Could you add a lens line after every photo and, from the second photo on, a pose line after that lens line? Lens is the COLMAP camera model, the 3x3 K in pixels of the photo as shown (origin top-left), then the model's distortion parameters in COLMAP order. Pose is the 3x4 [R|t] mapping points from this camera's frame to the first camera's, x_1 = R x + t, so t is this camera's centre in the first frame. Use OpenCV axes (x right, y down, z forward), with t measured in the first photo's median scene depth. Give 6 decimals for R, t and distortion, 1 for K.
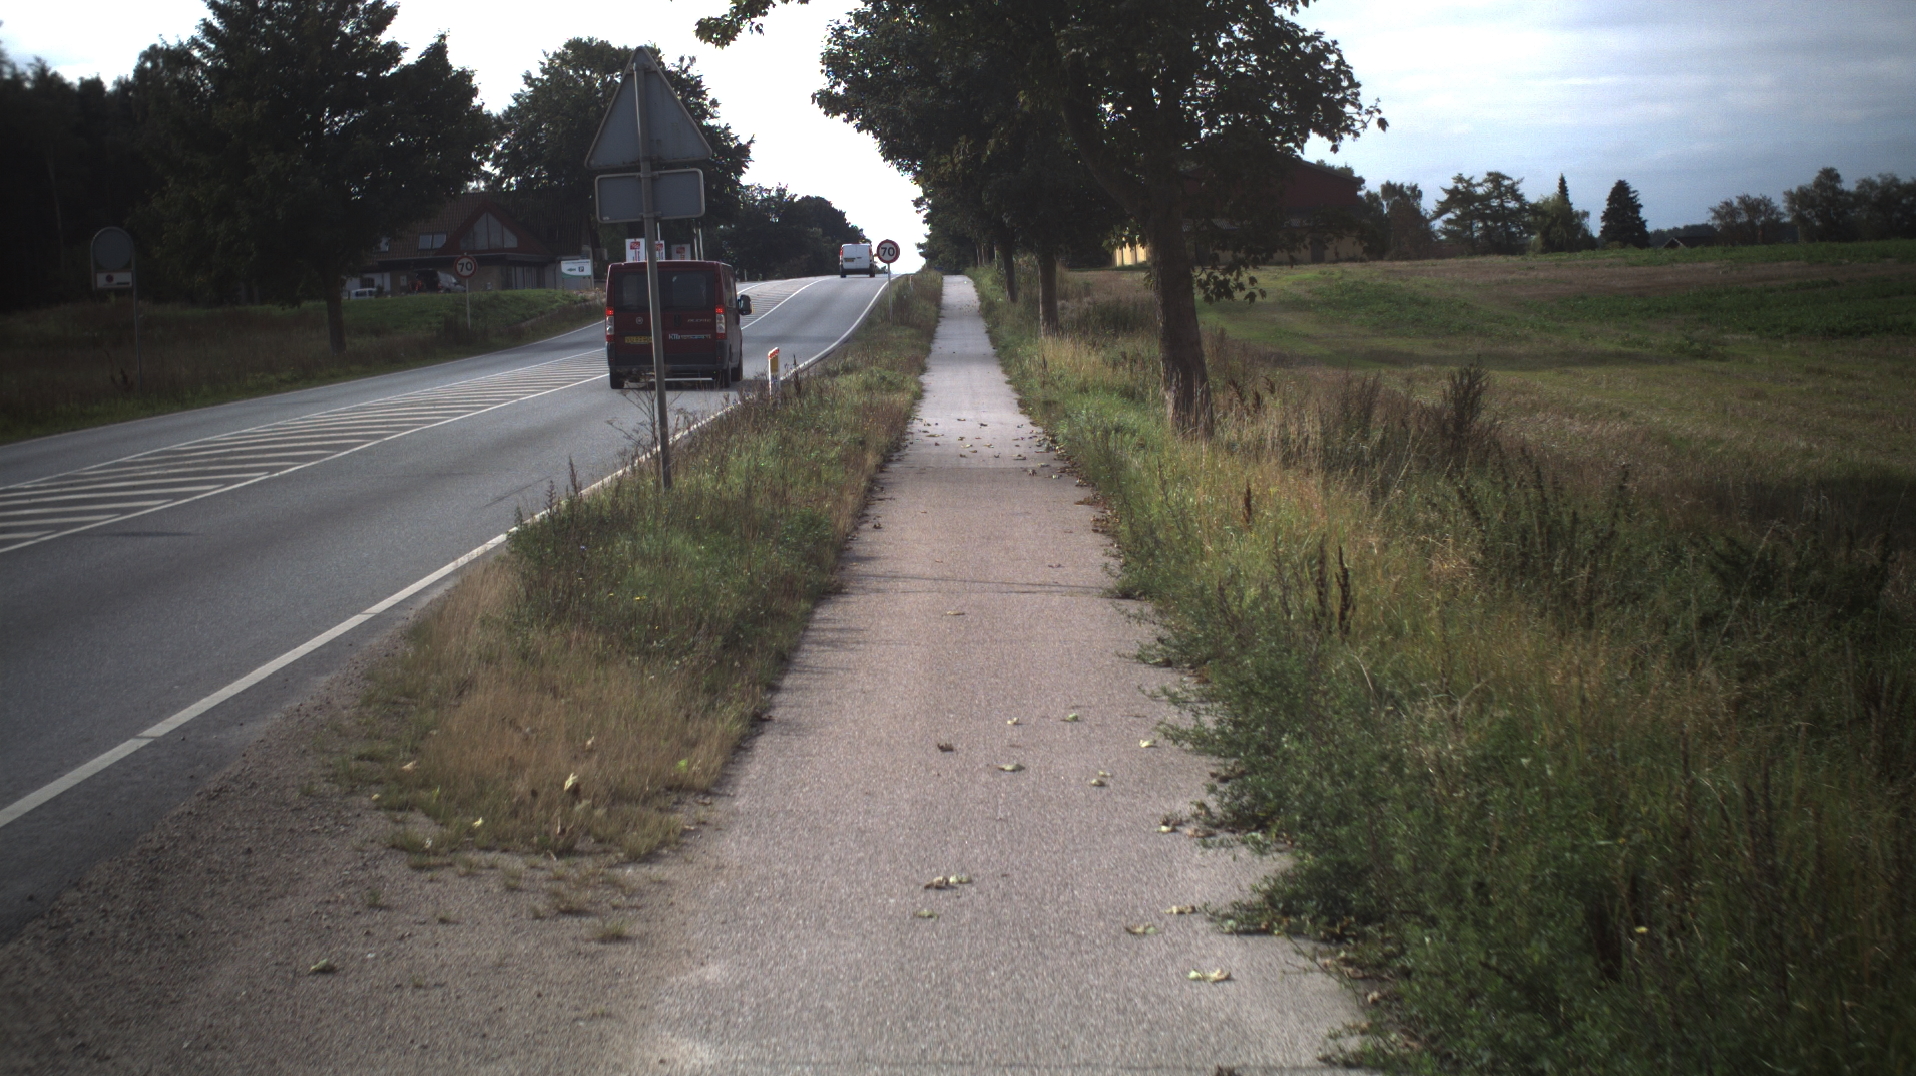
lens RADIAL K [[3540.5, 0, 958.0], [0, 3540.5, 538.0], [0, 0, 1]] dist [-0.255455, 0.190733]
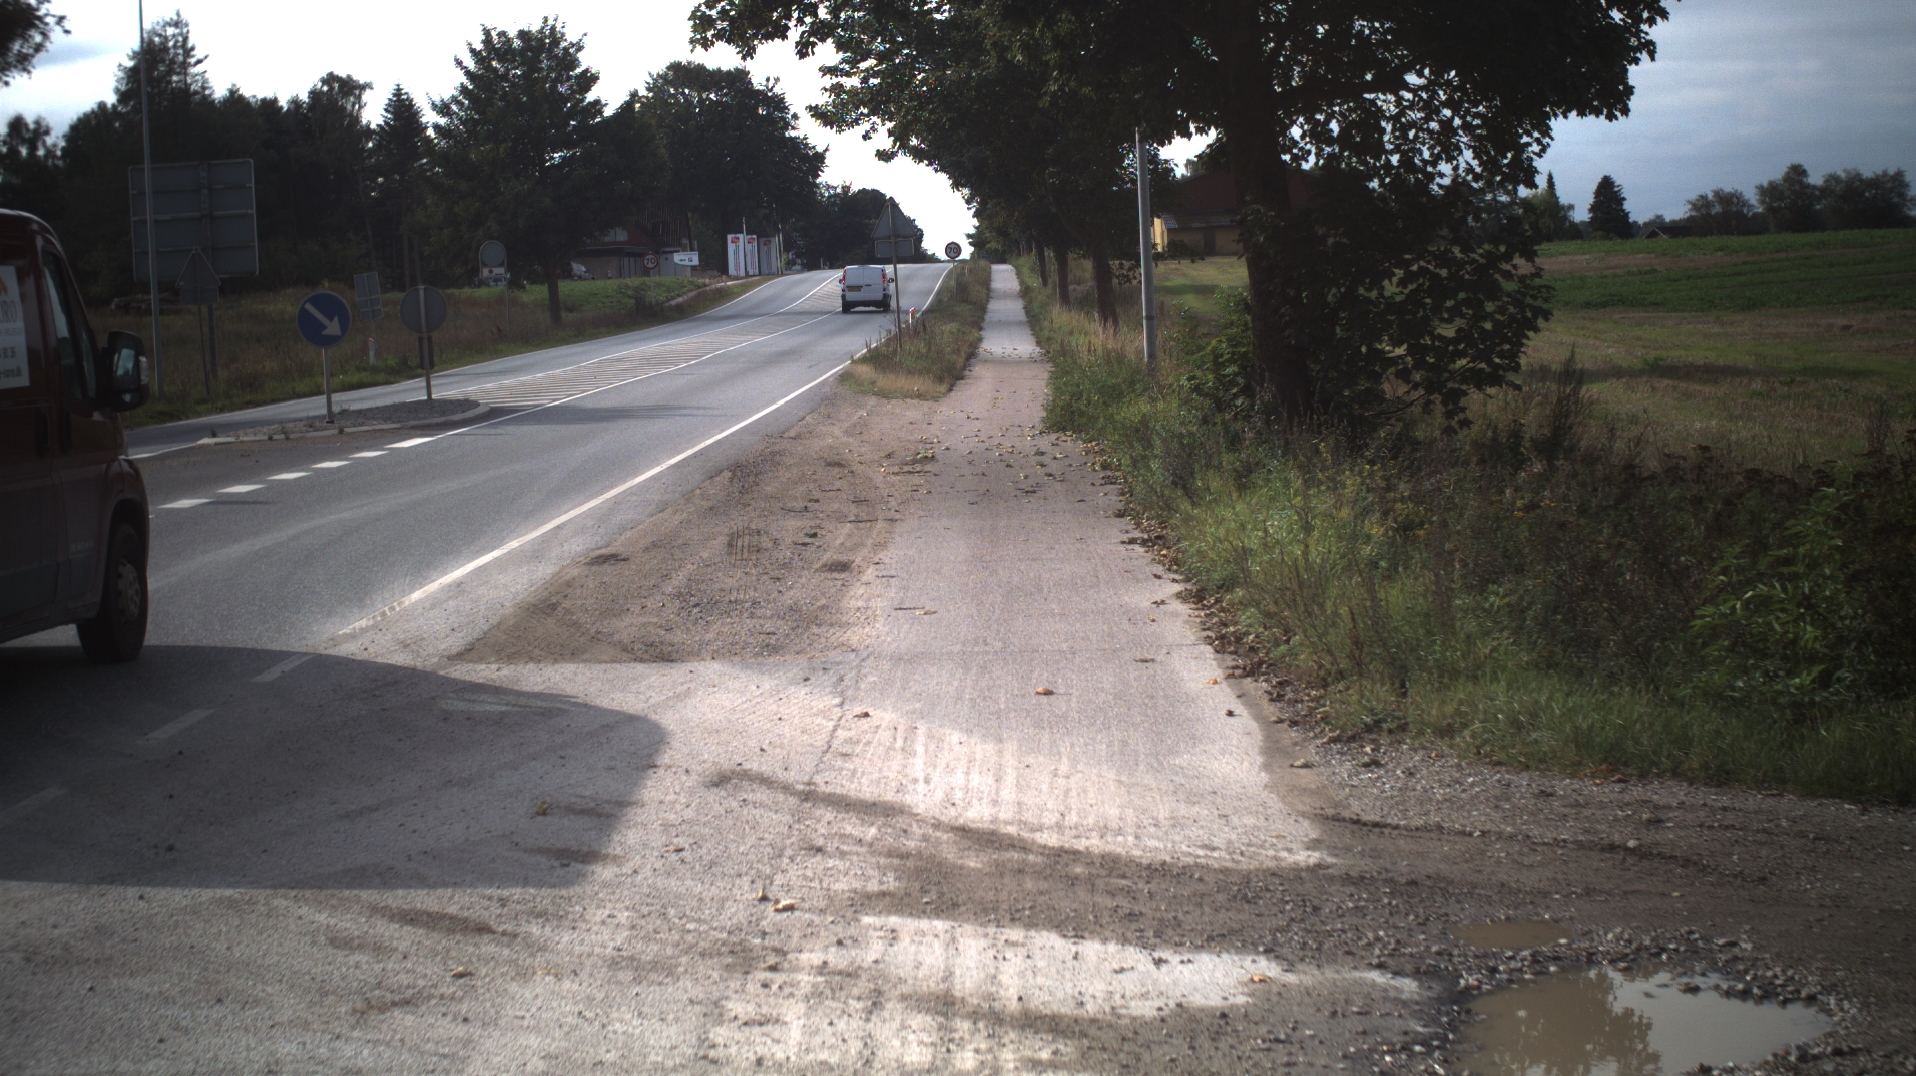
lens RADIAL K [[3540.5, 0, 958.0], [0, 3540.5, 538.0], [0, 0, 1]] dist [-0.255455, 0.190733]
pose [[0.999913, -0.000567, -0.013204, 0.000443], [0.000621, 0.999991, 0.004101, 0.020535], [0.013201, -0.004109, 0.999904, -0.302364]]
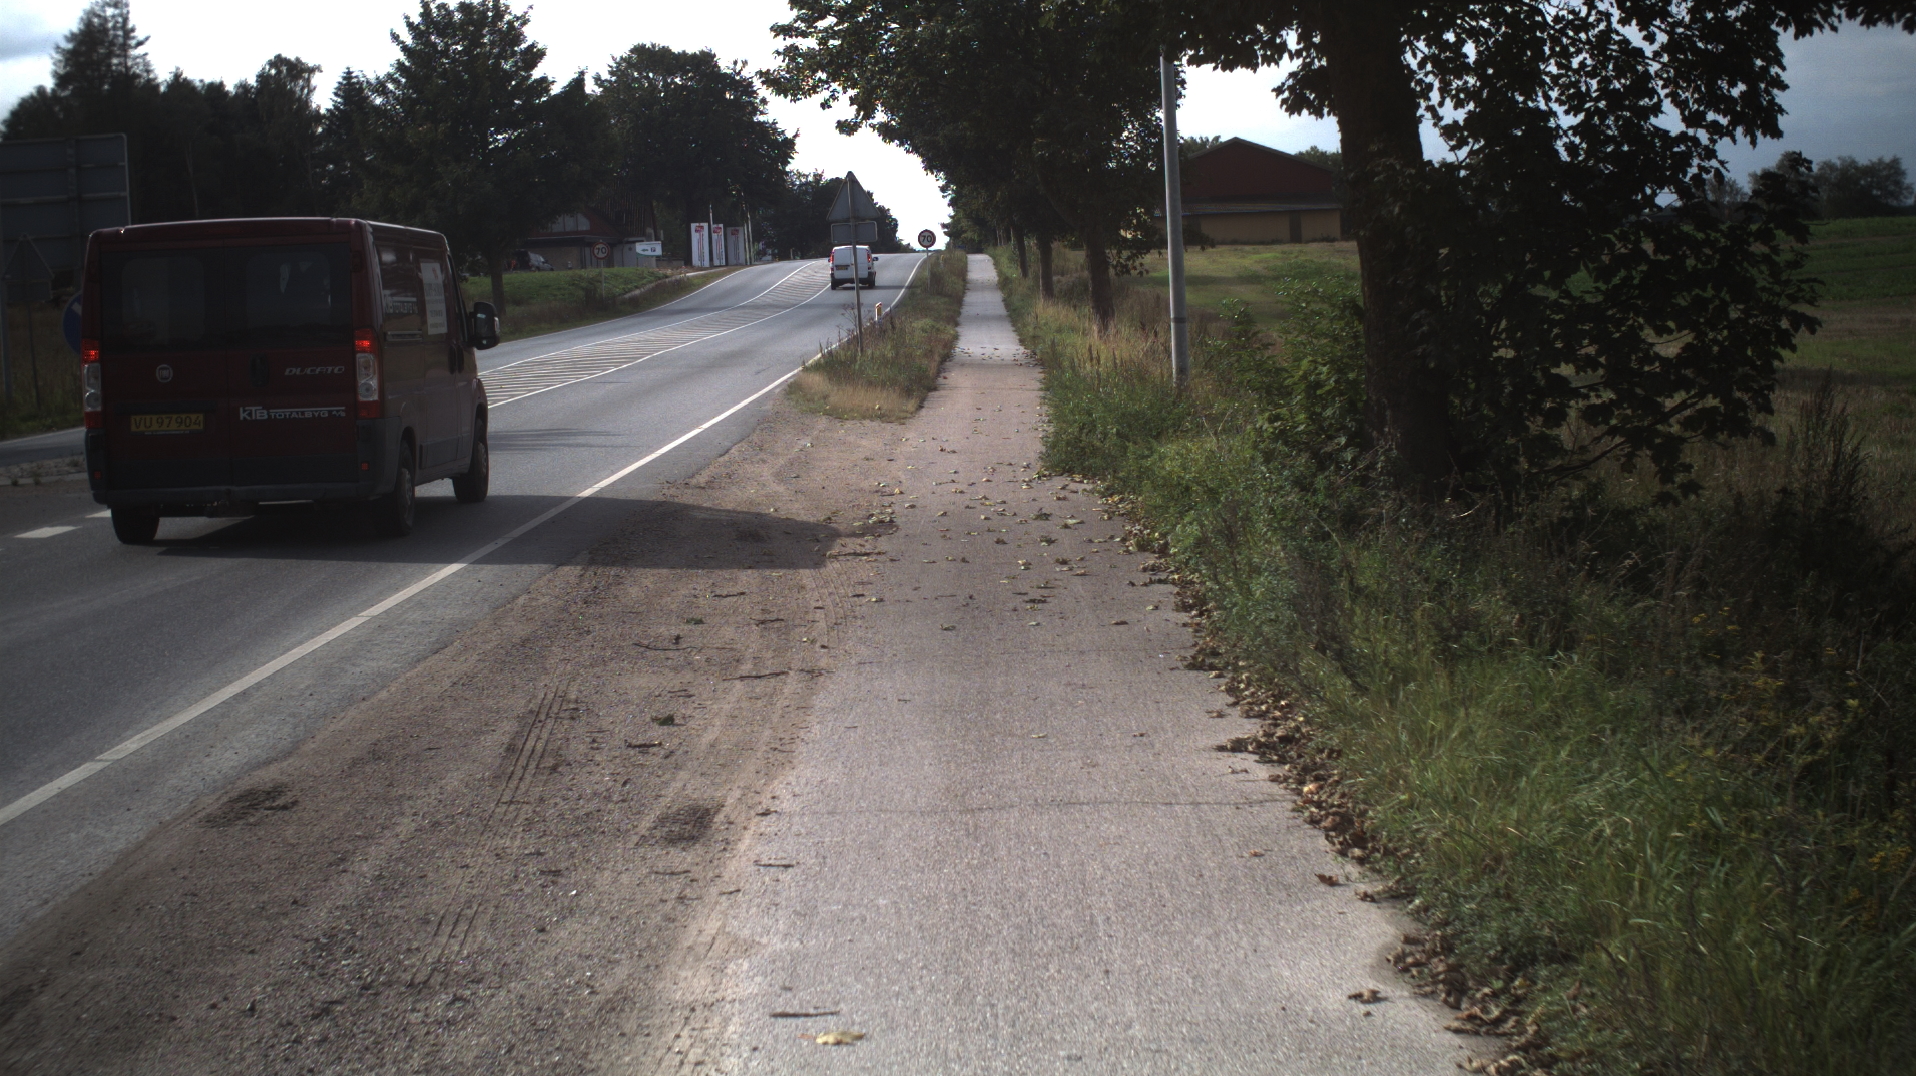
lens RADIAL K [[3540.5, 0, 958.0], [0, 3540.5, 538.0], [0, 0, 1]] dist [-0.255455, 0.190733]
pose [[0.999978, -0.001744, -0.006327, -0.000202], [0.001787, 0.999975, 0.006793, 0.015307], [0.006315, -0.006804, 0.999957, -0.226980]]
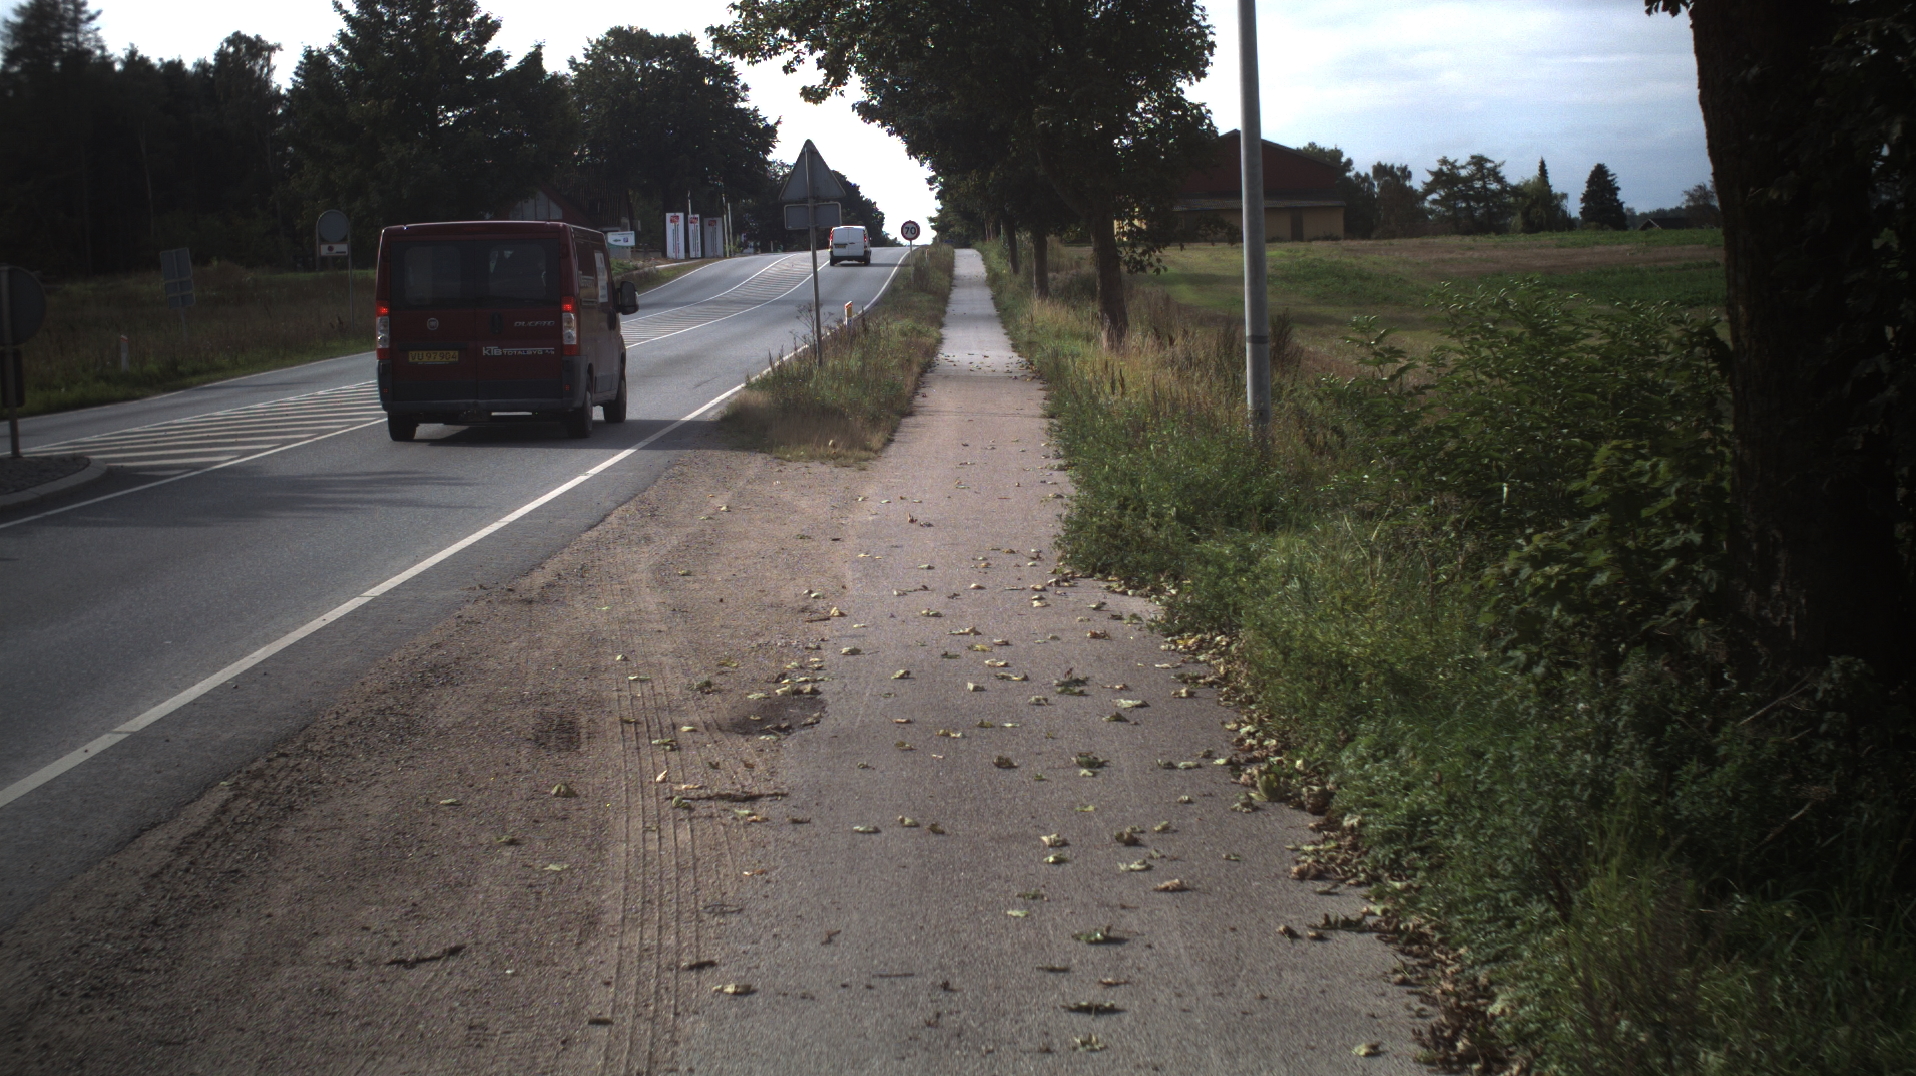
lens RADIAL K [[3540.5, 0, 958.0], [0, 3540.5, 538.0], [0, 0, 1]] dist [-0.255455, 0.190733]
pose [[0.999949, 0.009981, -0.001809, -0.000325], [-0.009966, 0.999918, 0.008052, 0.010211], [0.001889, -0.008034, 0.999966, -0.151194]]
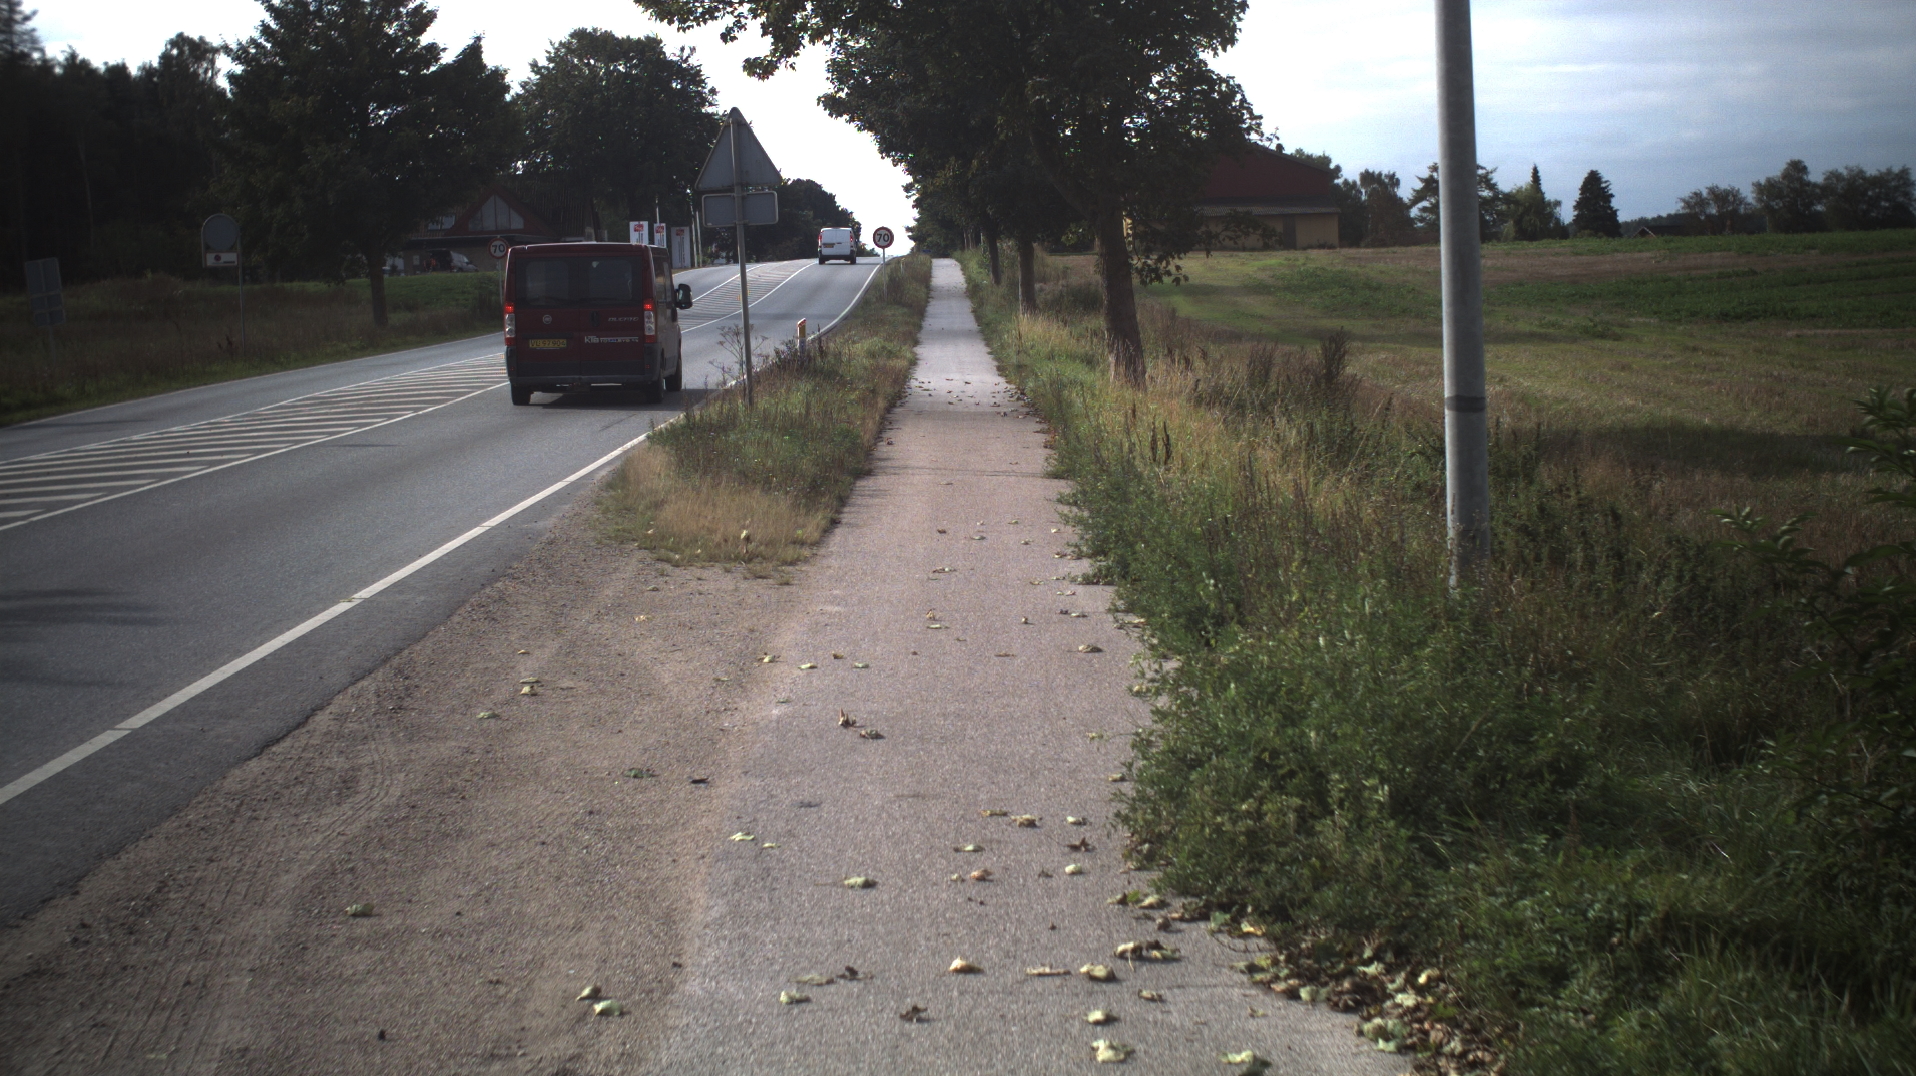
lens RADIAL K [[3540.5, 0, 958.0], [0, 3540.5, 538.0], [0, 0, 1]] dist [-0.255455, 0.190733]
pose [[0.999965, 0.007268, 0.004101, -0.000257], [-0.007289, 0.999961, 0.004955, 0.005138], [-0.004065, -0.004984, 0.999979, -0.075458]]
